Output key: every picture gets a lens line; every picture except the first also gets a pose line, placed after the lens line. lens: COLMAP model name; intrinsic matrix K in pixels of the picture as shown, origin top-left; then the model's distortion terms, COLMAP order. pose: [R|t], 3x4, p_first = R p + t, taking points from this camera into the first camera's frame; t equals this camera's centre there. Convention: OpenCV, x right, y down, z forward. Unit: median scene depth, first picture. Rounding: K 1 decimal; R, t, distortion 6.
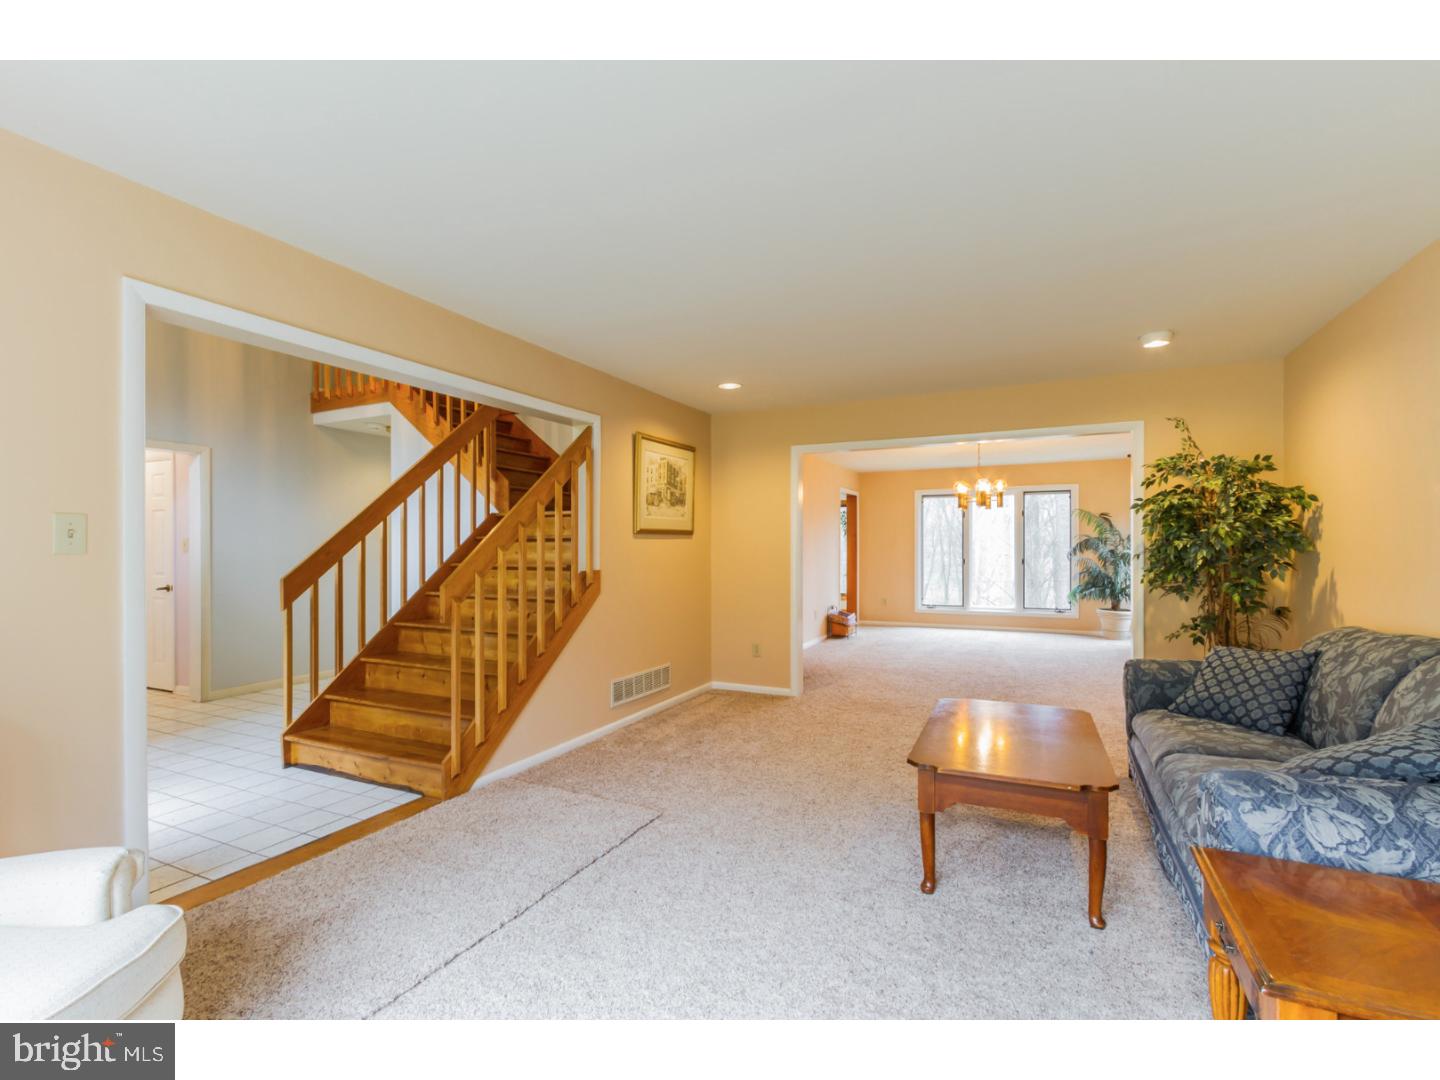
lens RADIAL K [[657.2, 0, 718.9], [0, 657.2, 550.3], [0, 0, 1]] dist [0.010646, -0.000034]
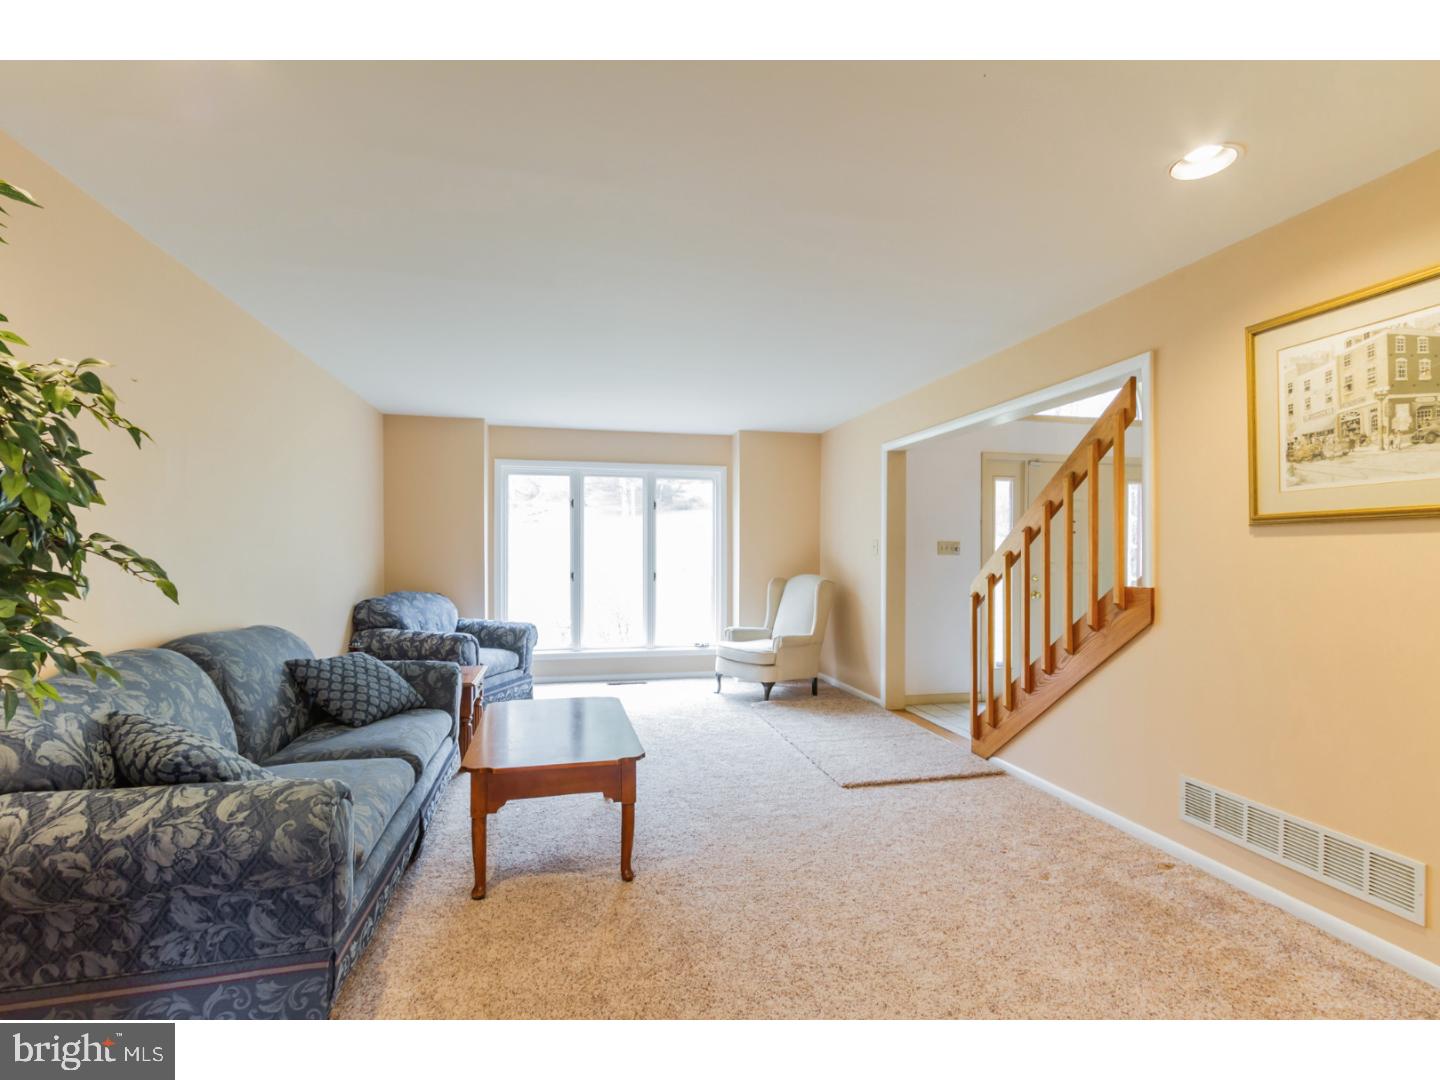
lens RADIAL K [[657.2, 0, 718.9], [0, 657.2, 550.3], [0, 0, 1]] dist [0.010646, -0.000034]
pose [[-0.781999, -0.006019, -0.623250, 0.533683], [-0.010648, 0.999936, 0.003703, -0.004039], [0.623188, 0.009532, -0.782014, 1.174837]]
